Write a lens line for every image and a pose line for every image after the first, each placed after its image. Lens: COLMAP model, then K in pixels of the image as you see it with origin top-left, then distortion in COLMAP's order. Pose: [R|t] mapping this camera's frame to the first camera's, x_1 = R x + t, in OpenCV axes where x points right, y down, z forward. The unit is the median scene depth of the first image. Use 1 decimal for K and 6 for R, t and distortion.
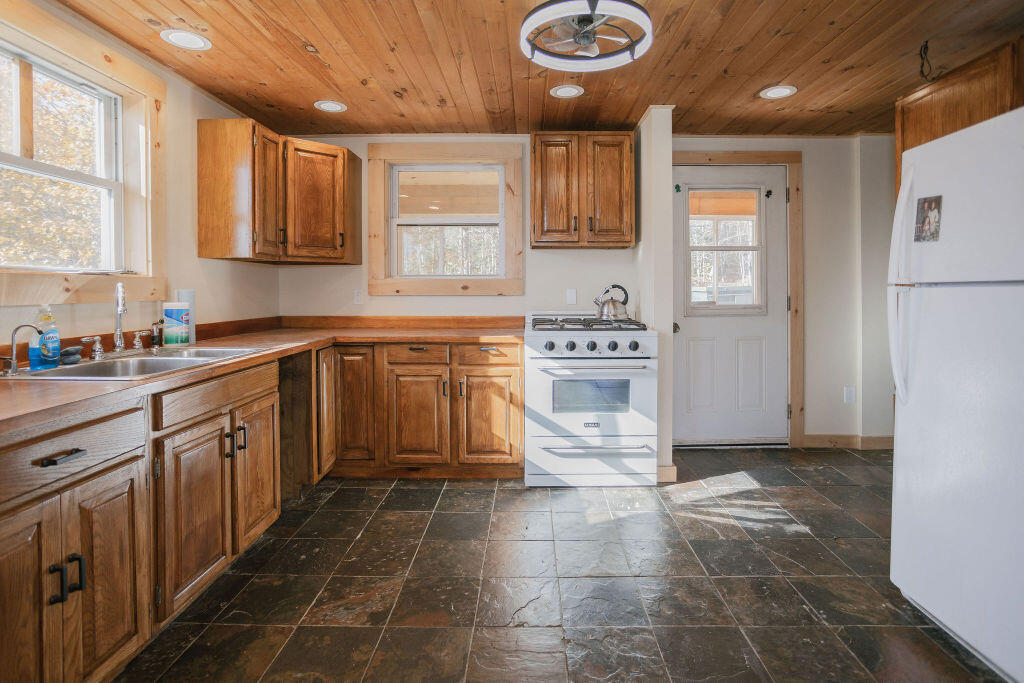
lens RADIAL K [[498.7, 0, 532.6], [0, 498.7, 292.6], [0, 0, 1]] dist [-0.024258, 0.003516]
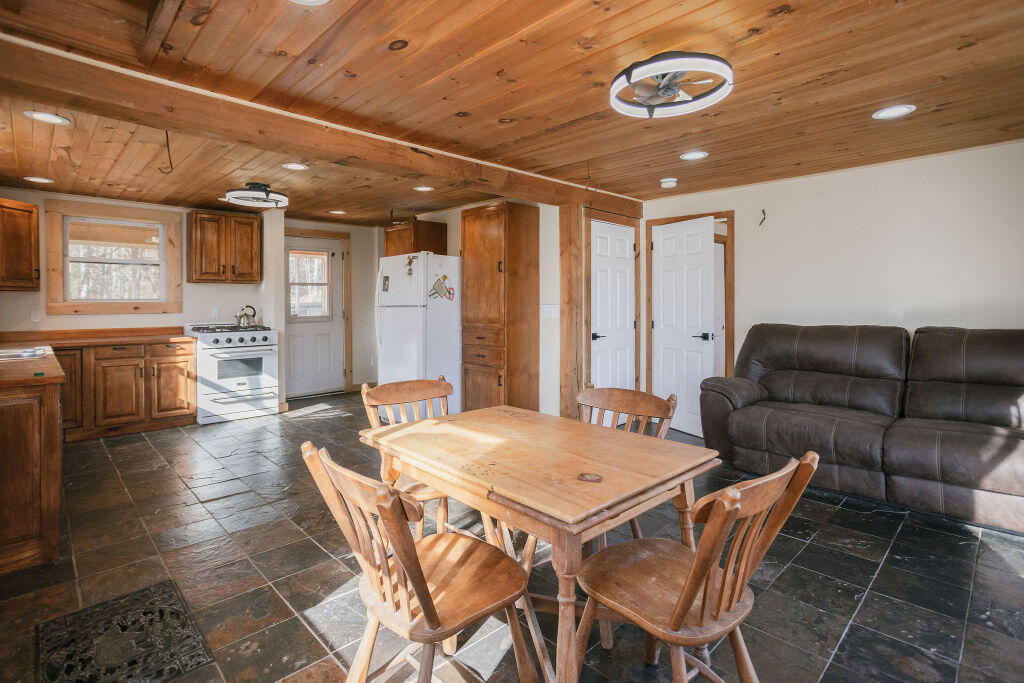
lens RADIAL K [[498.7, 0, 495.0], [0, 498.7, 301.2], [0, 0, 1]] dist [-0.024258, 0.003516]
pose [[0.721822, -0.003715, 0.692069, -0.443070], [0.009932, 0.999938, -0.004991, -0.014502], [-0.692008, 0.010476, 0.721814, -0.898845]]
